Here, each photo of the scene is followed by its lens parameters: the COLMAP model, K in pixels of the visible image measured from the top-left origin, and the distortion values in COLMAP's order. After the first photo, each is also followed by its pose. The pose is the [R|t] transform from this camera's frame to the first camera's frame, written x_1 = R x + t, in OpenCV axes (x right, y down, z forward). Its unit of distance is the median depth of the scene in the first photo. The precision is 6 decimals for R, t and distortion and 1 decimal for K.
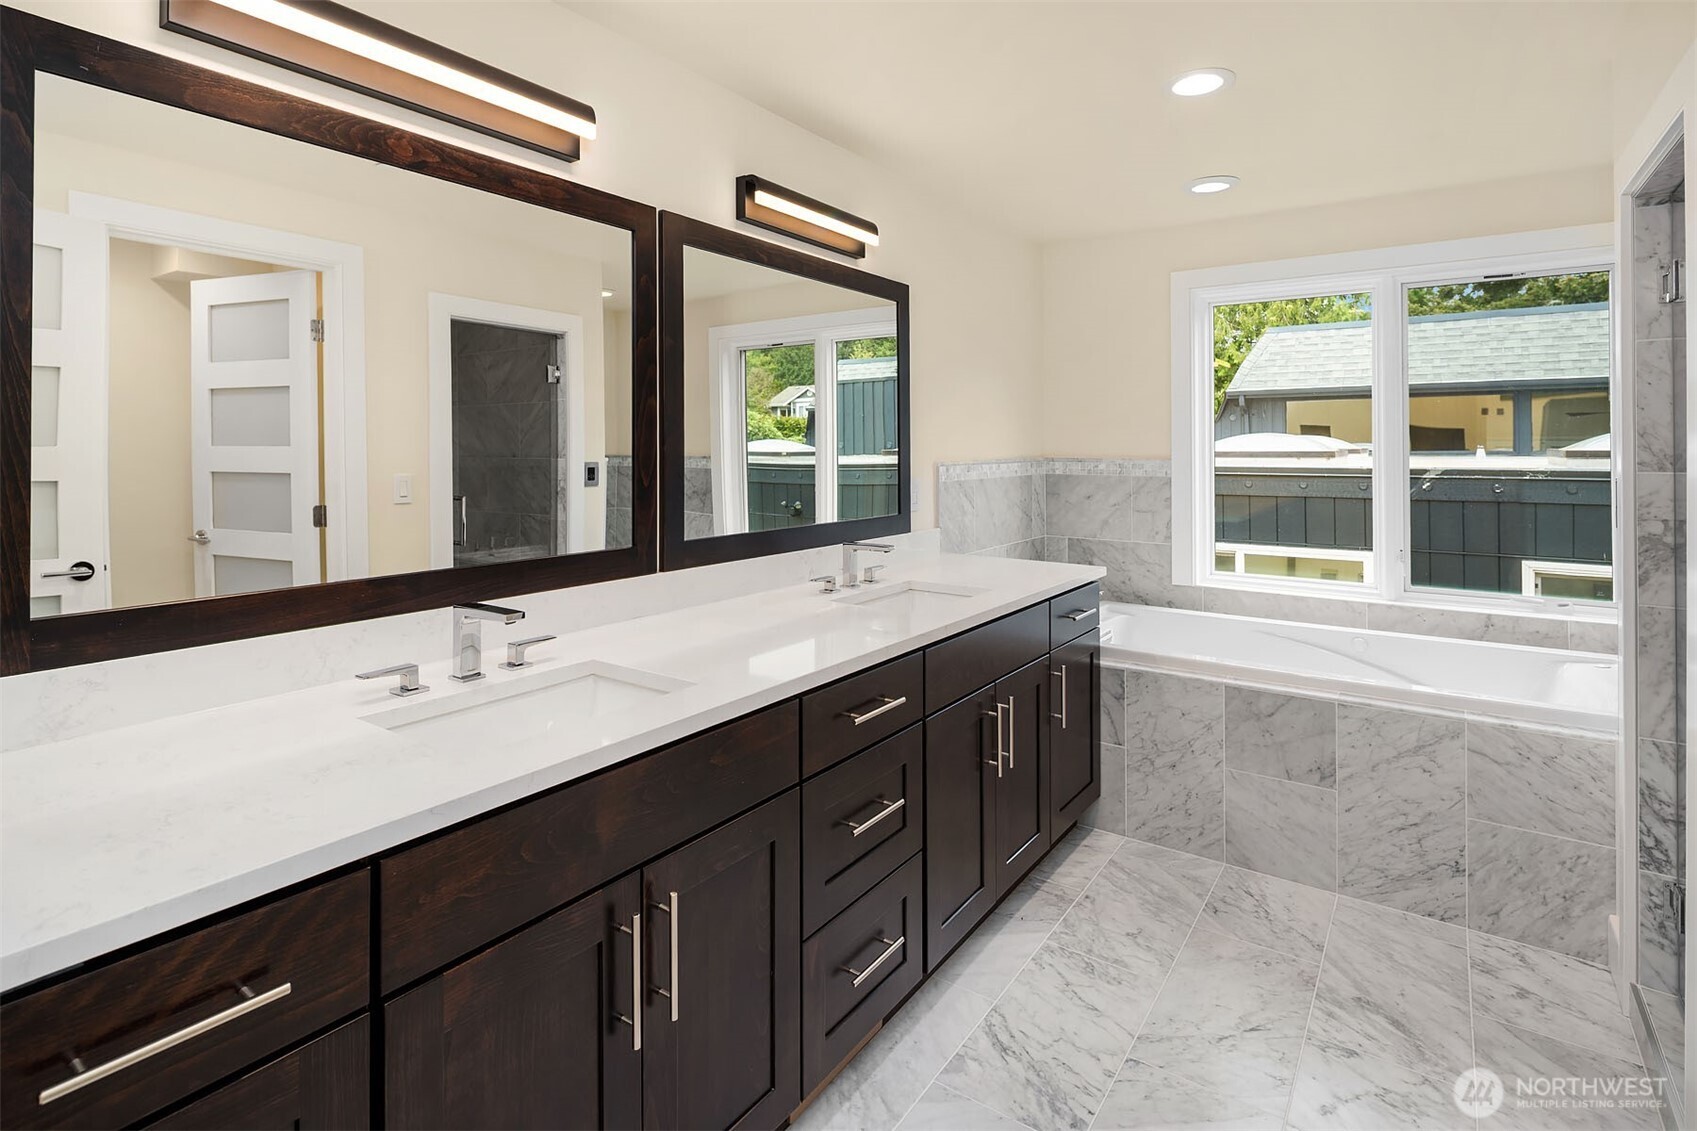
lens RADIAL K [[831.6, 0, 839.1], [0, 831.6, 444.8], [0, 0, 1]] dist [0.002581, -0.002490]
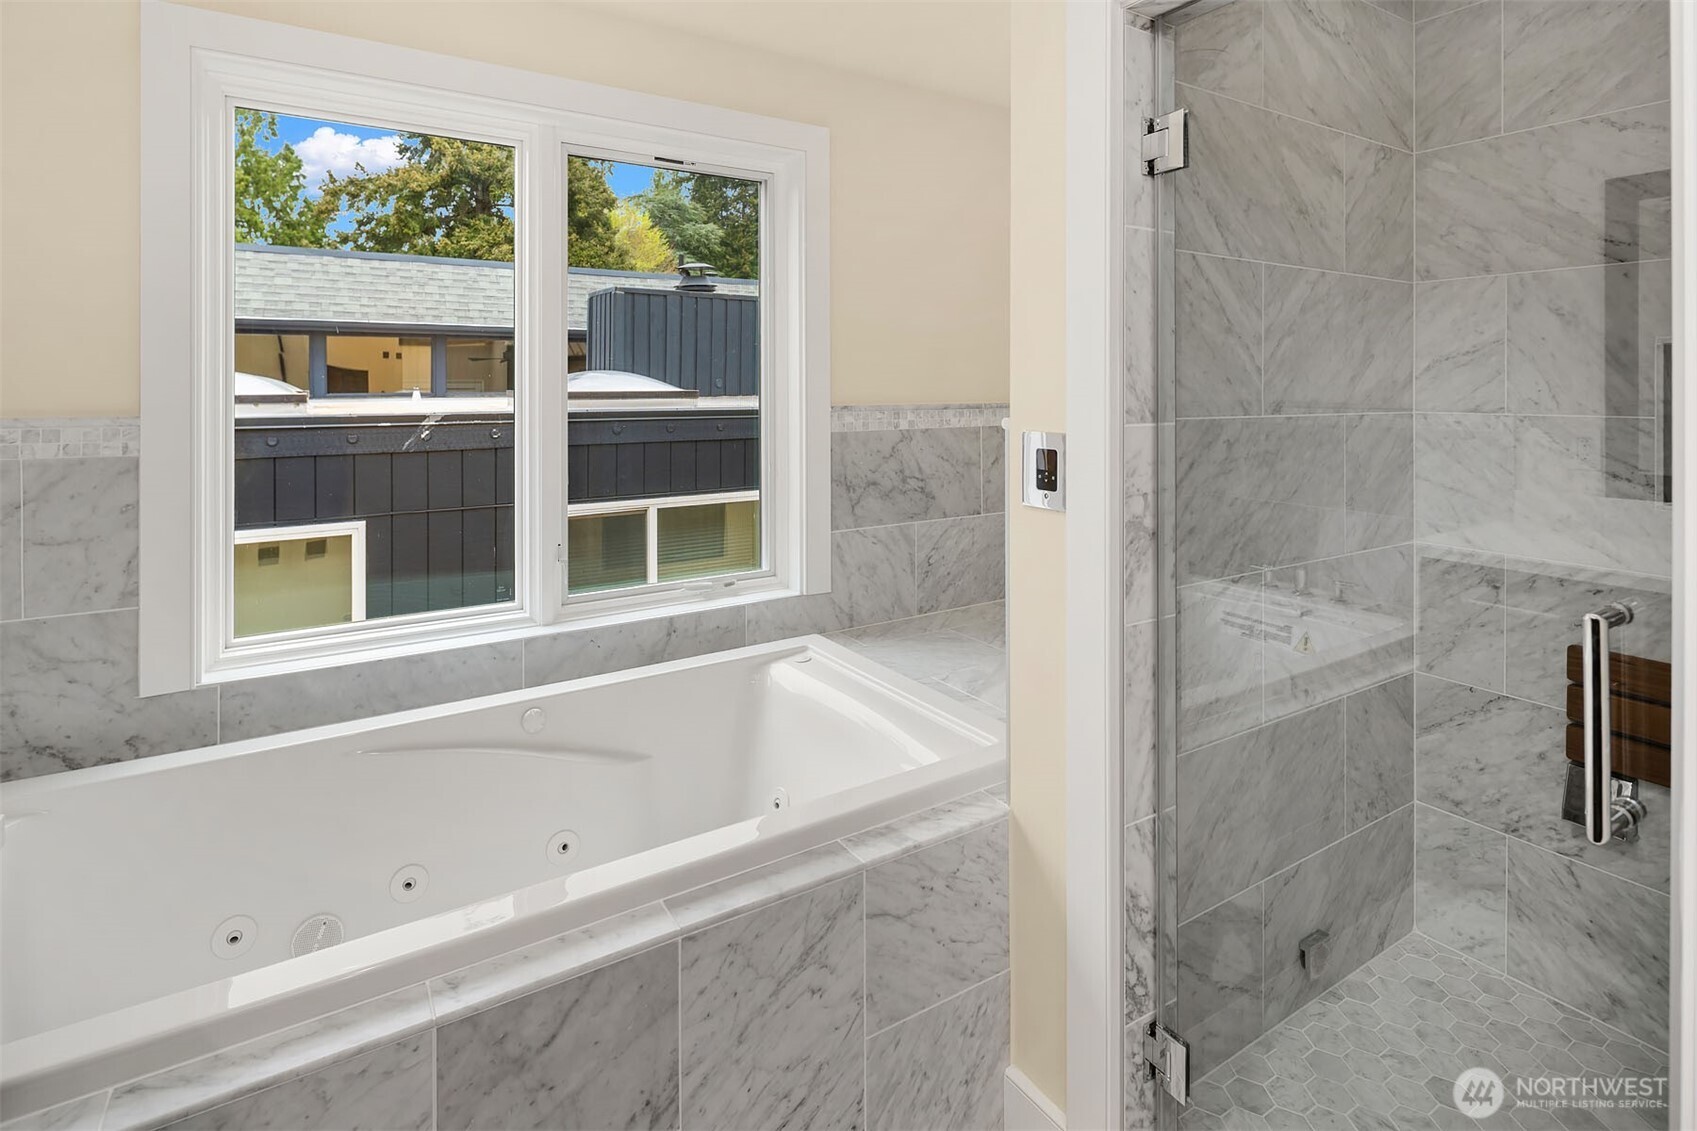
lens RADIAL K [[831.6, 0, 819.4], [0, 831.6, 382.1], [0, 0, 1]] dist [0.002581, -0.002490]
pose [[0.388490, 0.006173, 0.921432, 0.131469], [-0.000530, 0.999979, -0.006476, 0.001844], [-0.921453, 0.002028, 0.388485, 0.494209]]
